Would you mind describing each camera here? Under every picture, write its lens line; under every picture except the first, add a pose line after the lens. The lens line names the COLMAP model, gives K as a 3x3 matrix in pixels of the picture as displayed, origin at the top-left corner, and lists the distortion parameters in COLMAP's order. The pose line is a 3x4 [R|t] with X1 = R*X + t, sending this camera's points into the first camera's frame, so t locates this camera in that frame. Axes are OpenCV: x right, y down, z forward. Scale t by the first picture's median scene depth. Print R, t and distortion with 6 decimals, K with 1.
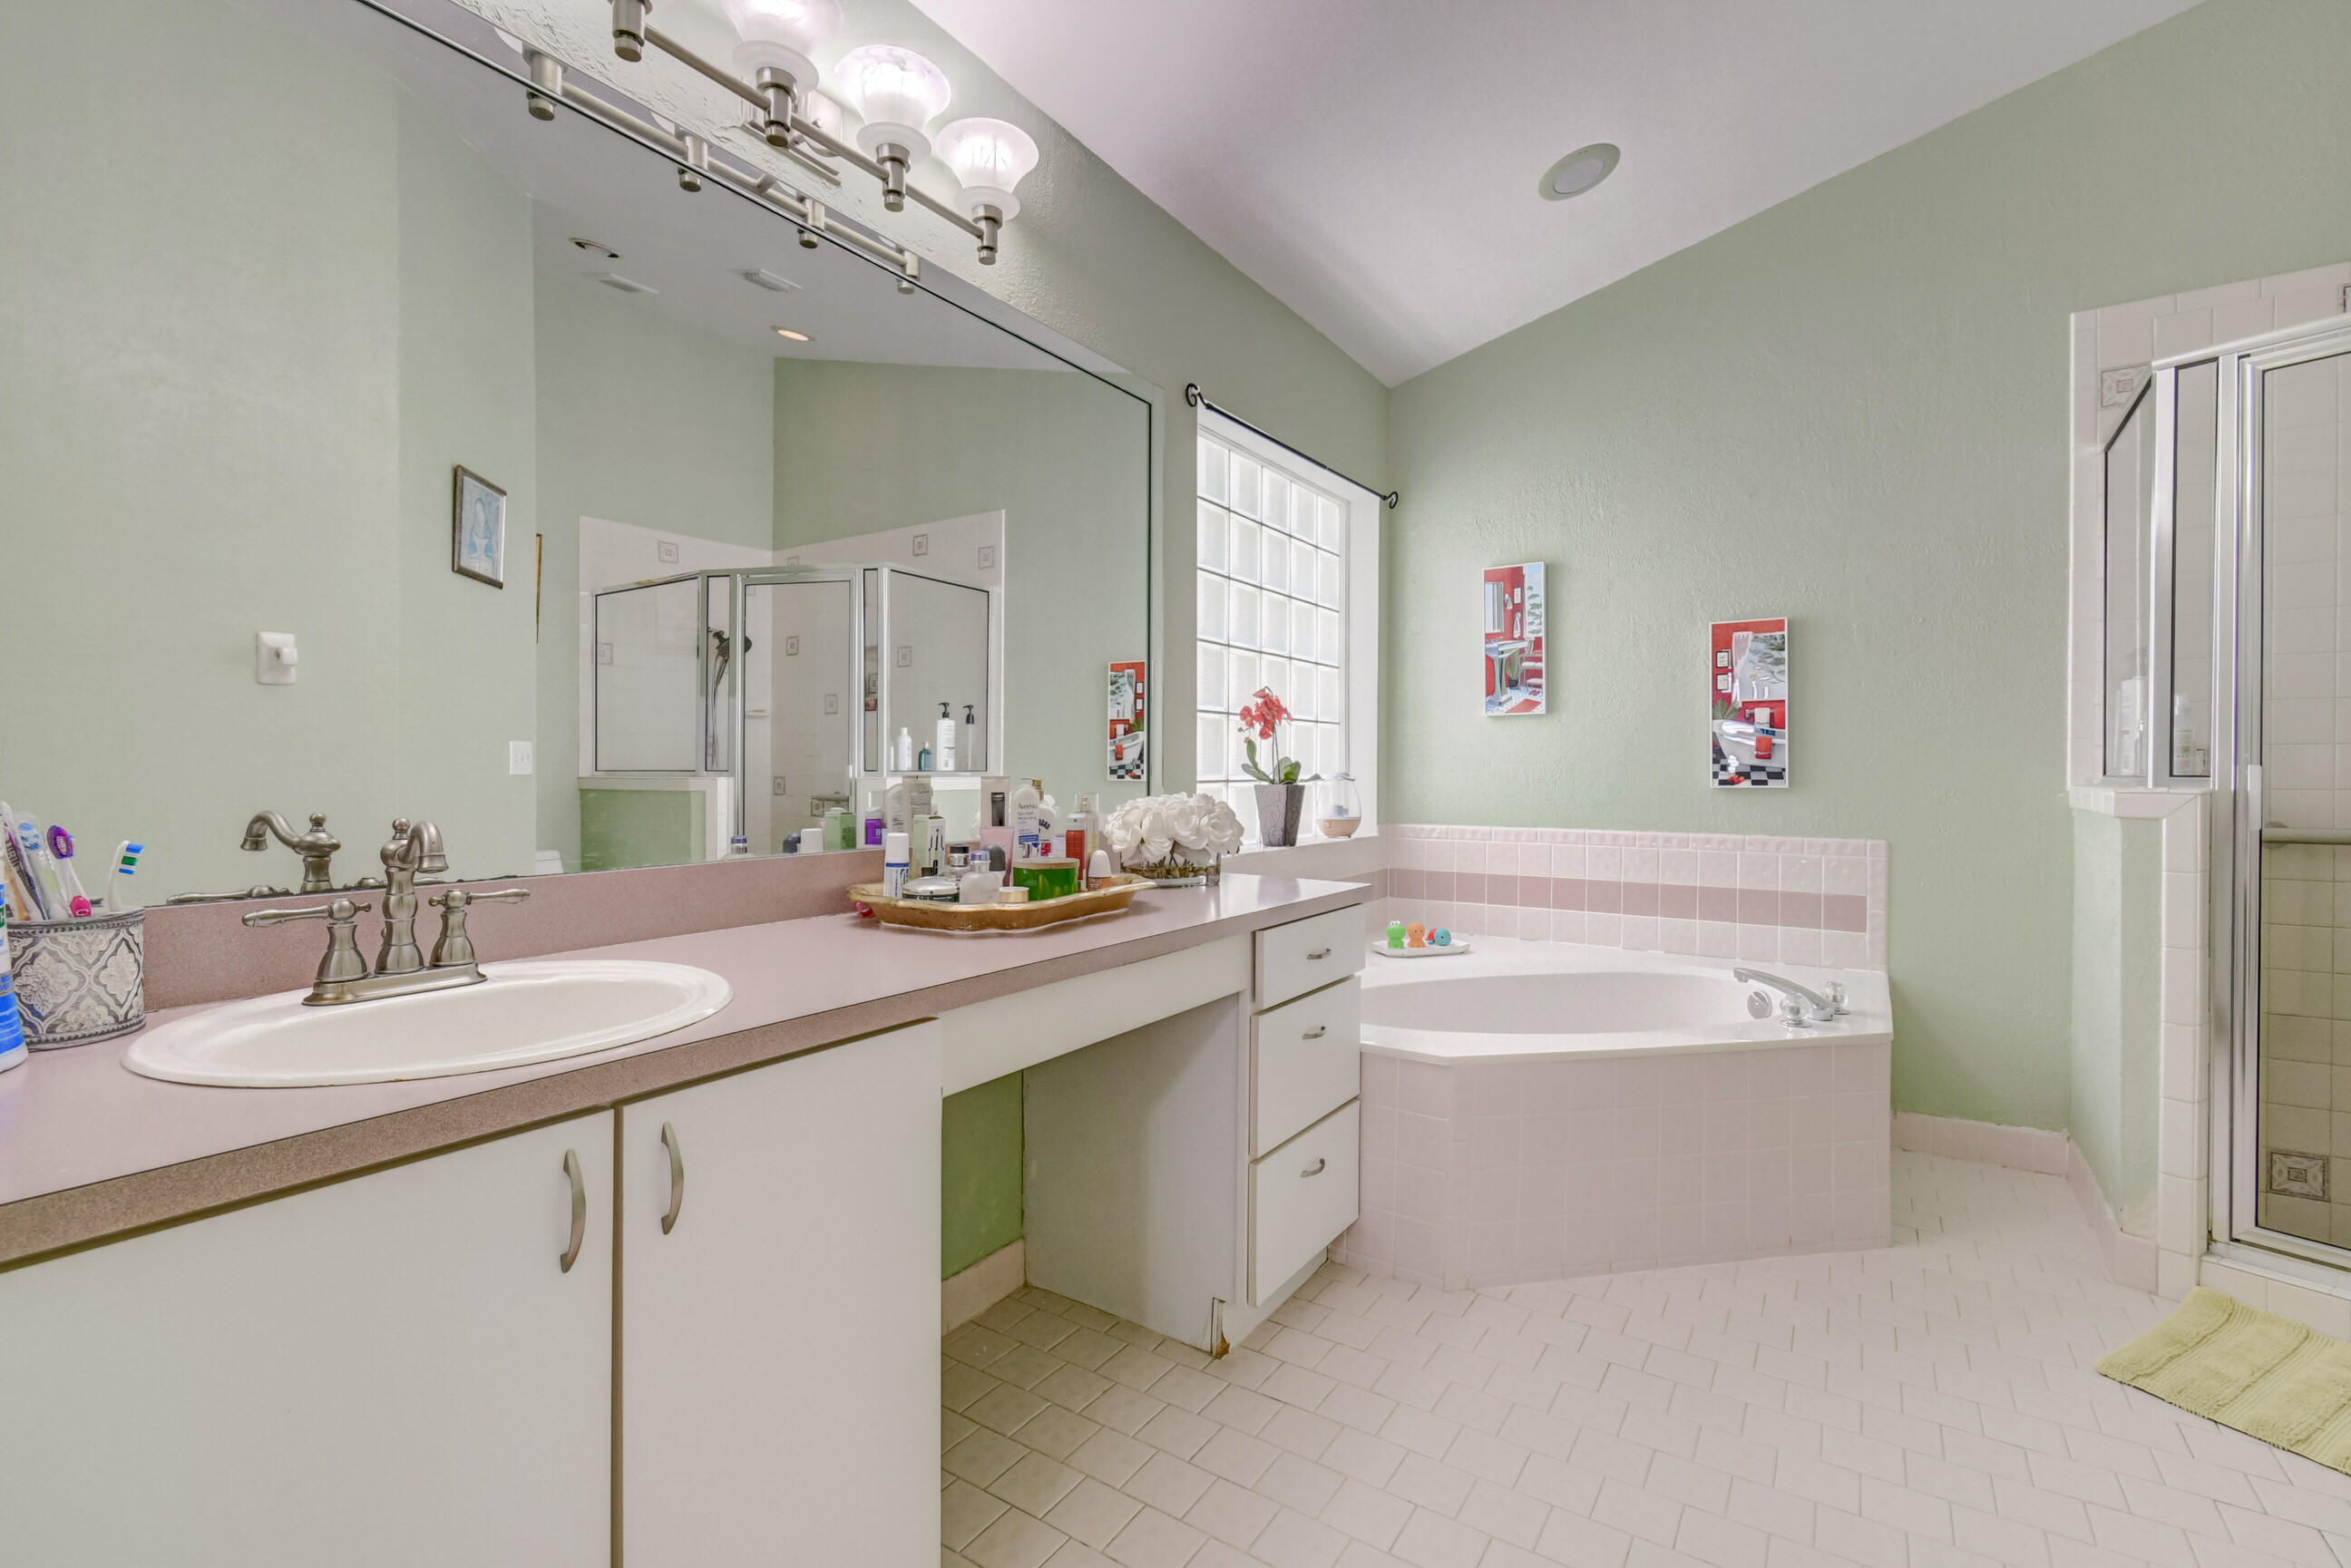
lens RADIAL K [[1040.5, 0, 1170.6], [0, 1040.5, 777.9], [0, 0, 1]] dist [0.011855, -0.004700]
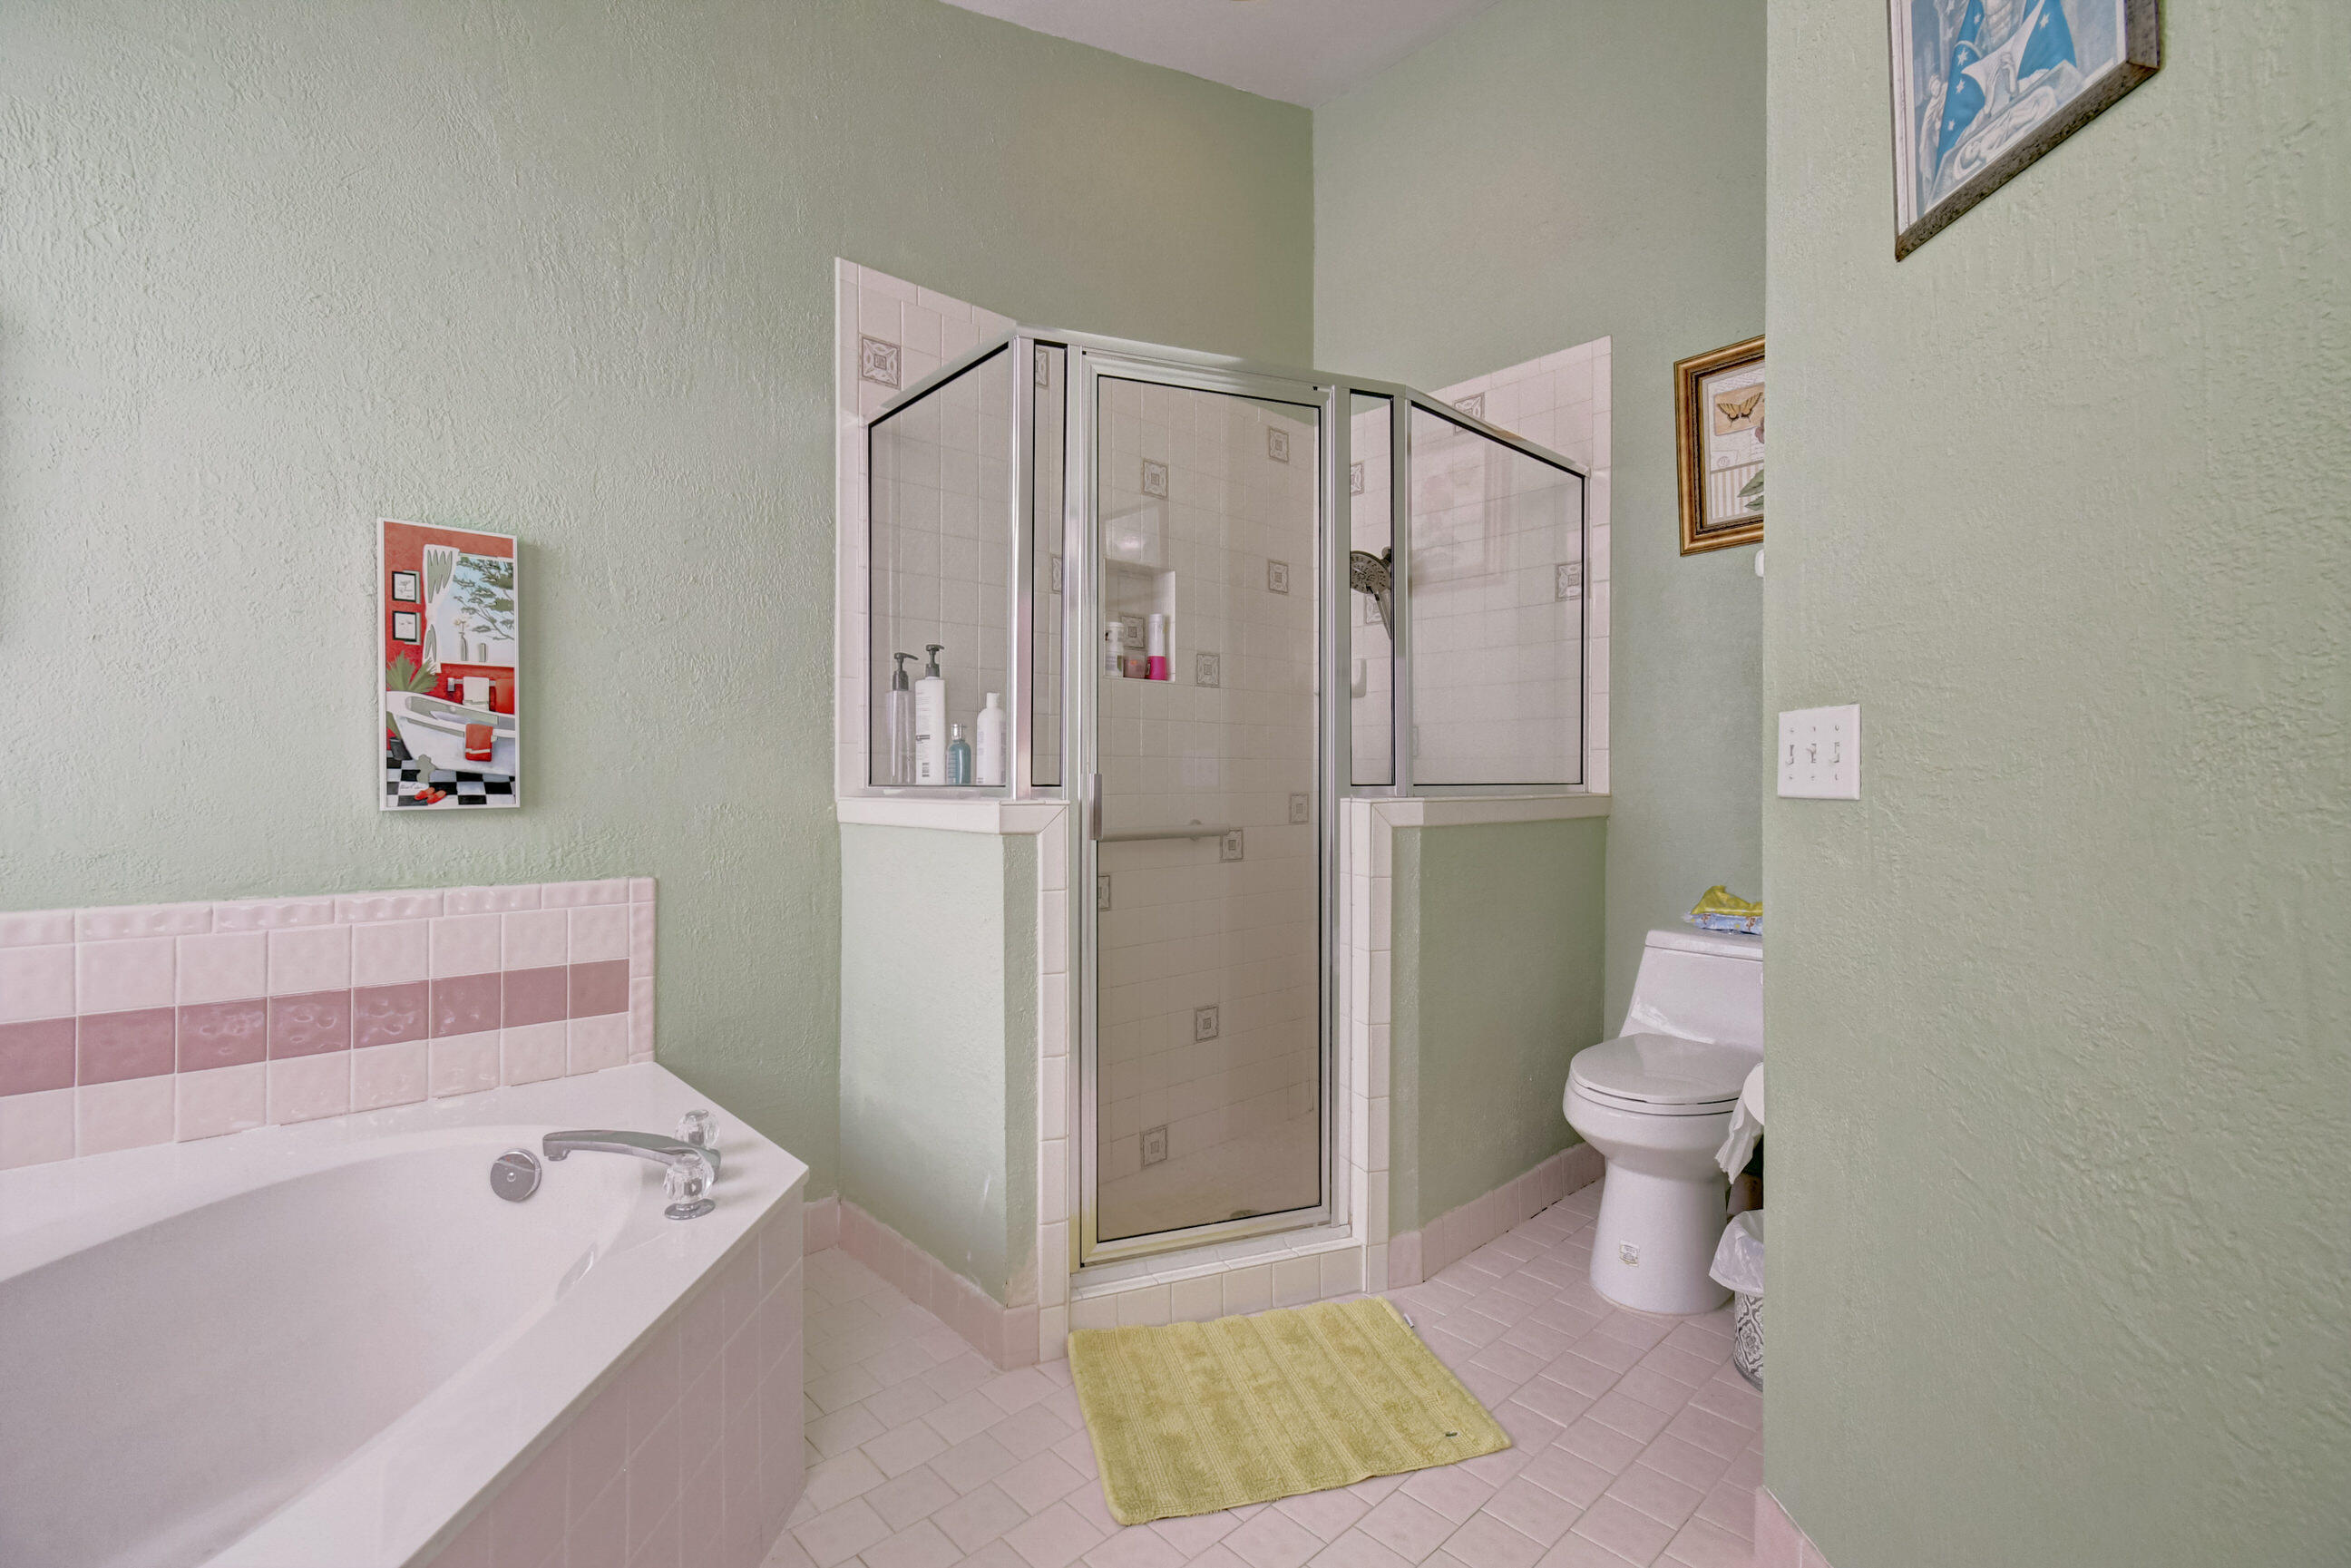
lens RADIAL K [[1040.5, 0, 1172.8], [0, 1040.5, 780.7], [0, 0, 1]] dist [0.011855, -0.004700]
pose [[0.231324, -0.002399, 0.972874, 0.067486], [0.008231, 0.999966, 0.000509, -0.003728], [-0.972842, 0.007890, 0.231336, 0.467095]]
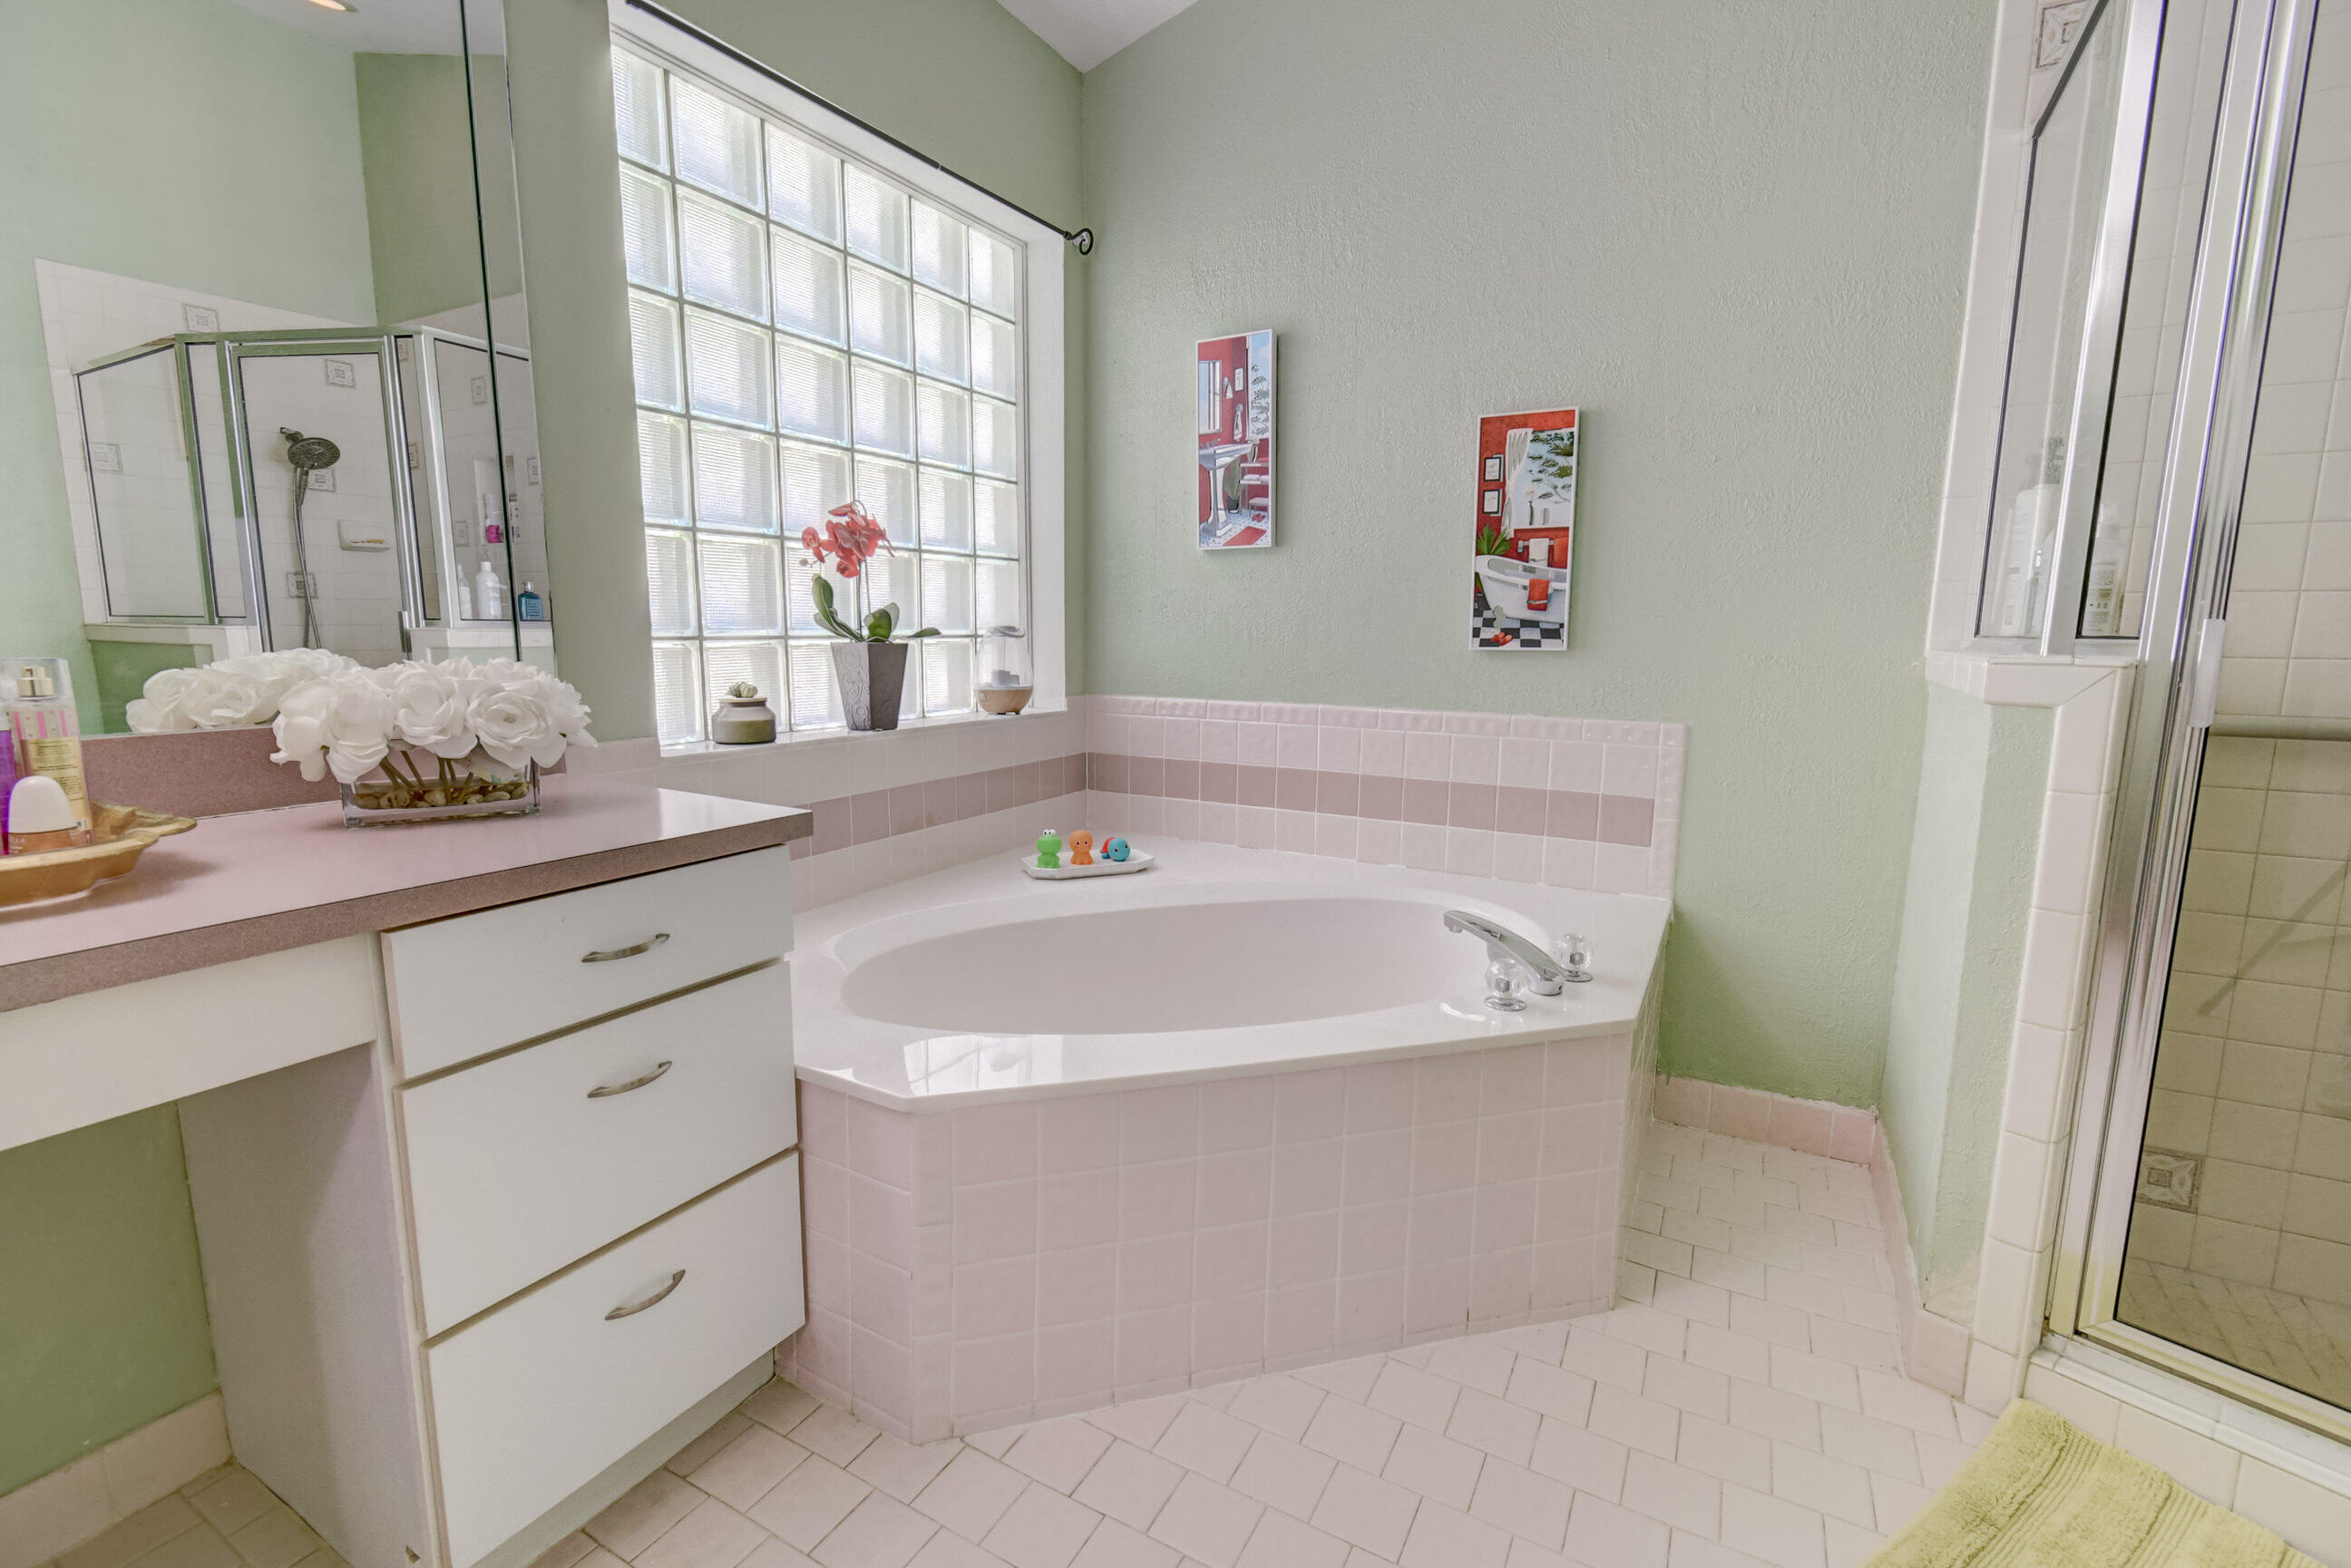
lens RADIAL K [[1040.5, 0, 1157.3], [0, 1040.5, 778.6], [0, 0, 1]] dist [0.011855, -0.004700]
pose [[0.997637, -0.003121, 0.068635, 0.255537], [-0.006384, 0.990435, 0.137832, -0.000466], [-0.068409, -0.137944, 0.988075, 0.286570]]
